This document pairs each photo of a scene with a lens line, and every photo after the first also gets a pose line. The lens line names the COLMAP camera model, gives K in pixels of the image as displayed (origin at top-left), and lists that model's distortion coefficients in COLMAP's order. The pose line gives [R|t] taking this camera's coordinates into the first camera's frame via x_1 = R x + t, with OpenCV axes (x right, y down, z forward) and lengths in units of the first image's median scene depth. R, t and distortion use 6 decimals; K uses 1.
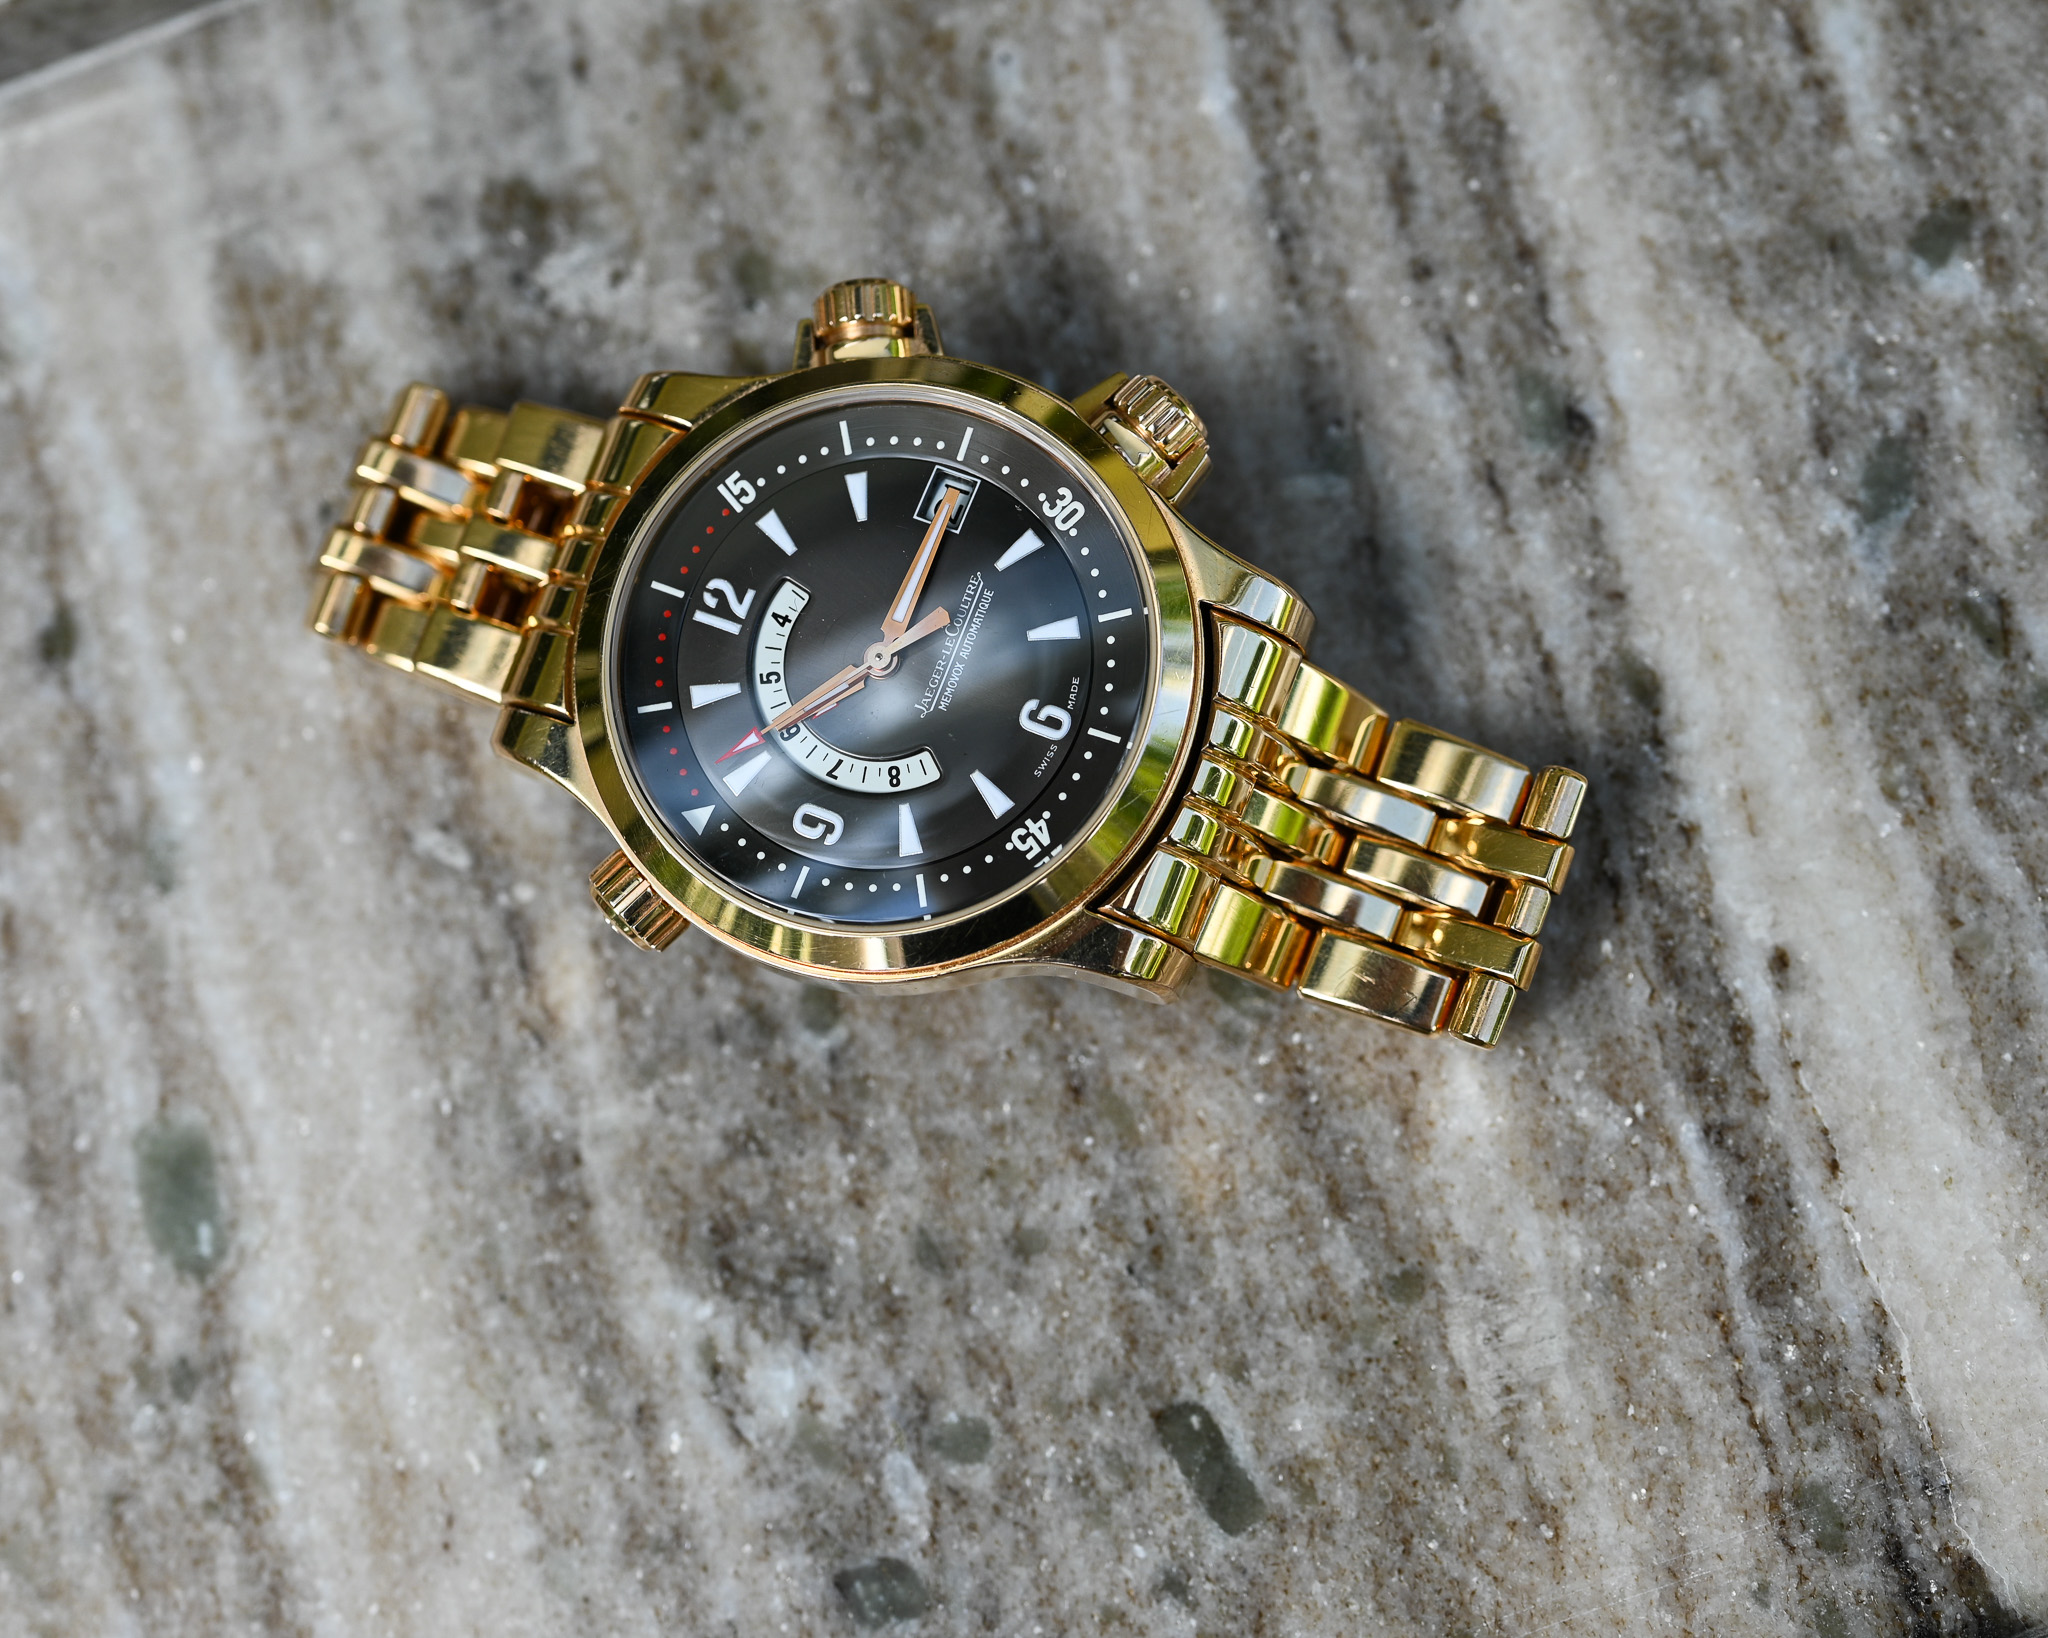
lens RADIAL K [[4184.5, 0, 1028.5], [0, 4184.5, 739.8], [0, 0, 1]] dist [0.027549, -0.152722]
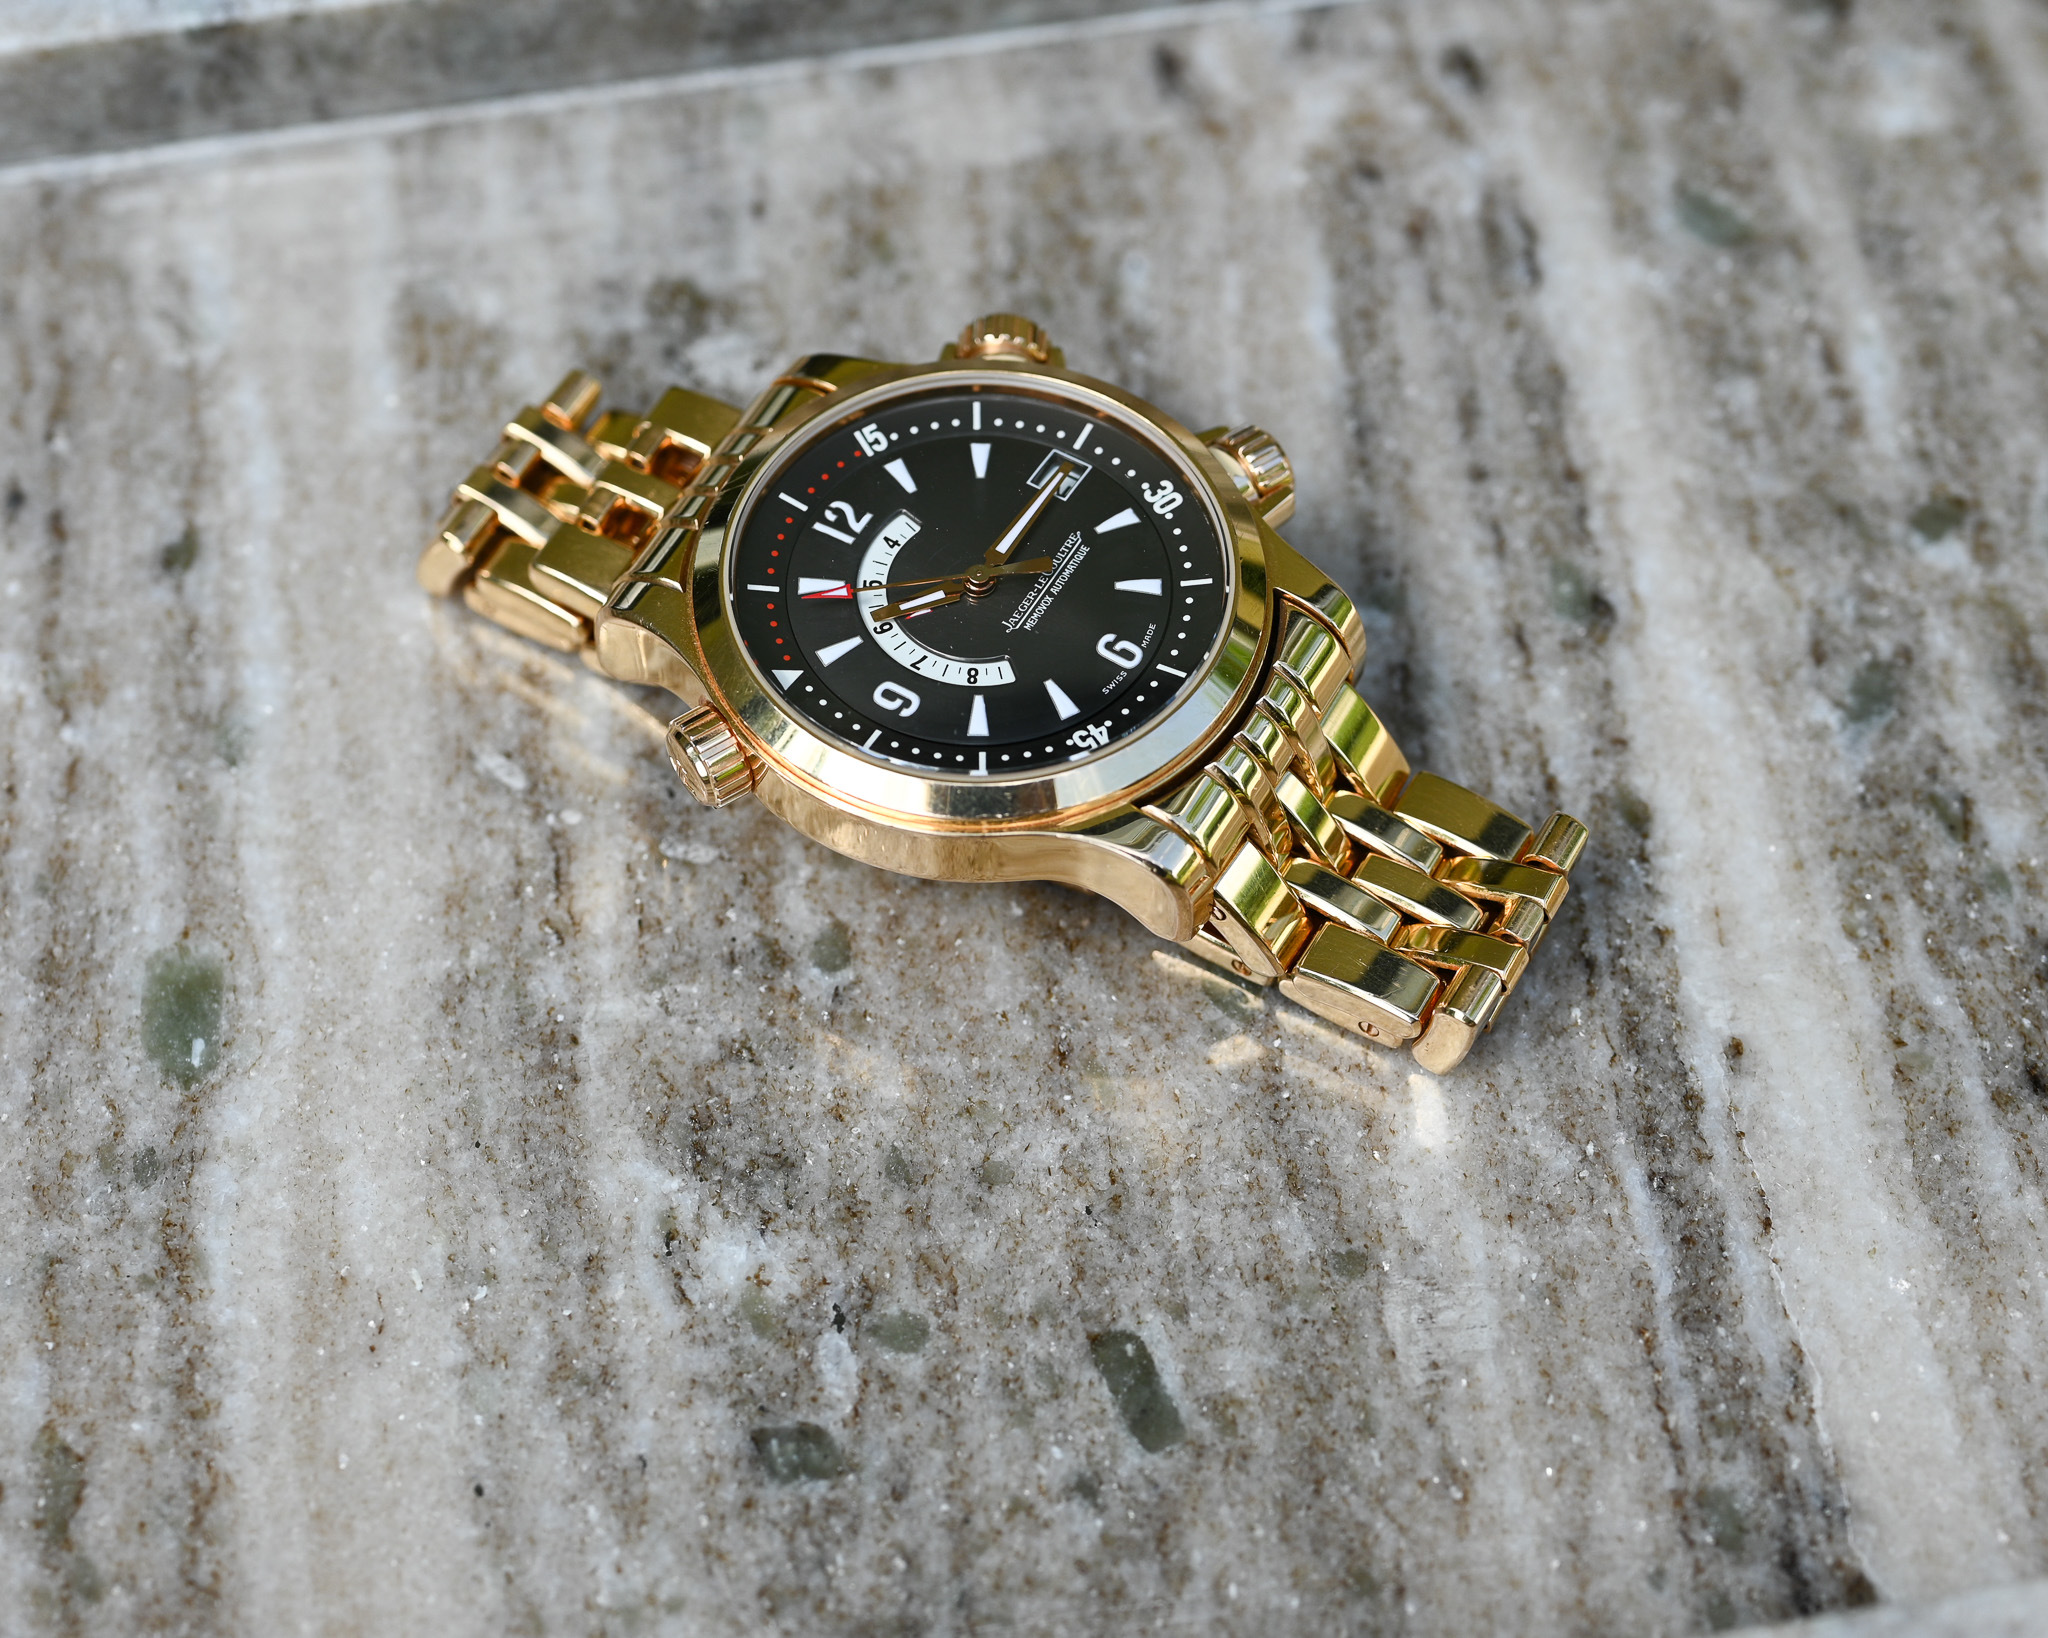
lens RADIAL K [[4184.5, 0, 1028.5], [0, 4184.5, 739.8], [0, 0, 1]] dist [0.027549, -0.152722]
pose [[0.978276, 0.204718, 0.032660, -0.047412], [-0.179315, 0.914674, -0.362239, 0.393419], [-0.104030, 0.348514, 0.931513, -0.005397]]
